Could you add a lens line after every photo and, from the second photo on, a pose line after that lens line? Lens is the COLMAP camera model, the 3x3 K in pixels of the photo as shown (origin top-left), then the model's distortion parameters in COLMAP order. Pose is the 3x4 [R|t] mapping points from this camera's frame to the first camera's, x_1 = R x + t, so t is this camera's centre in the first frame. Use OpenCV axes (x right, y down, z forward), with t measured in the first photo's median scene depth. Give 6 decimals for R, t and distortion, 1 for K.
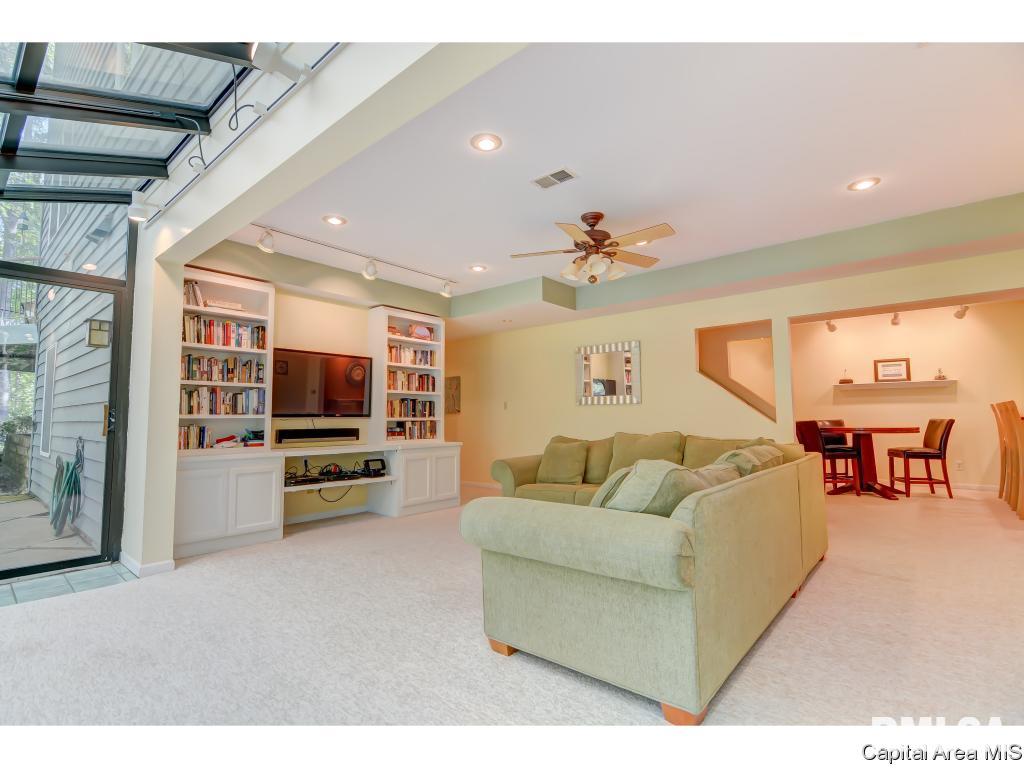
lens RADIAL K [[491.1, 0, 507.9], [0, 491.1, 383.2], [0, 0, 1]] dist [-0.003675, -0.002231]
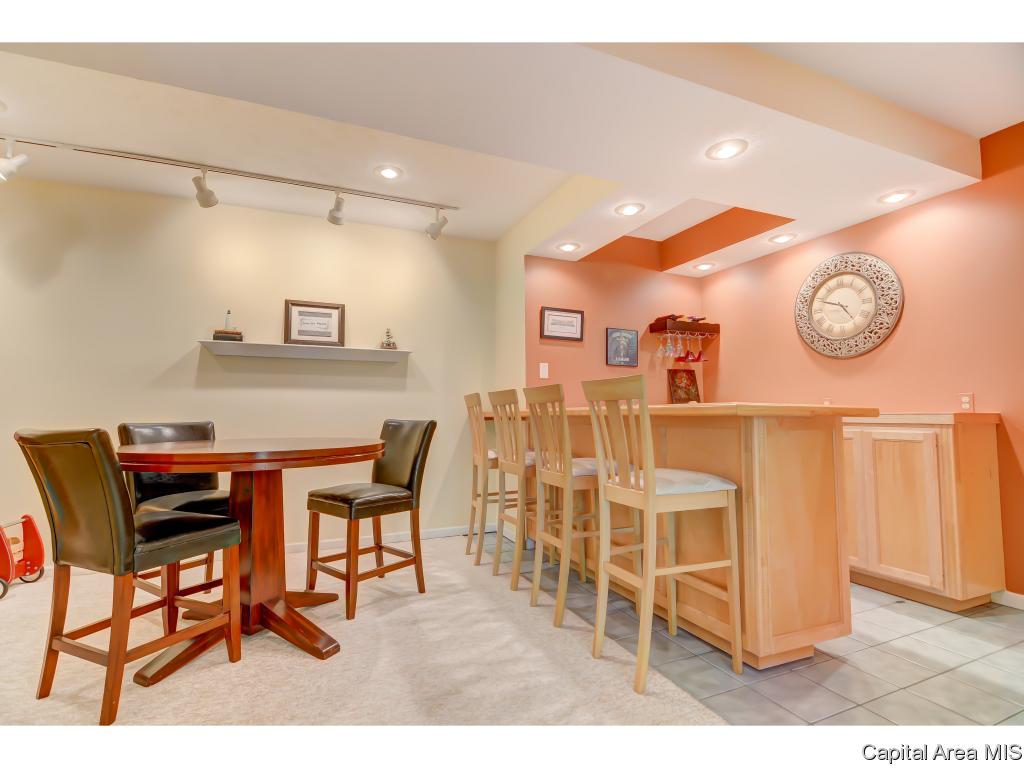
lens RADIAL K [[491.1, 0, 508.1], [0, 491.1, 381.7], [0, 0, 1]] dist [-0.003675, -0.002231]
pose [[0.431154, 0.056040, 0.900536, 0.457092], [-0.069569, 0.997163, -0.028745, 0.038480], [-0.899592, -0.050256, 0.433829, 0.655969]]
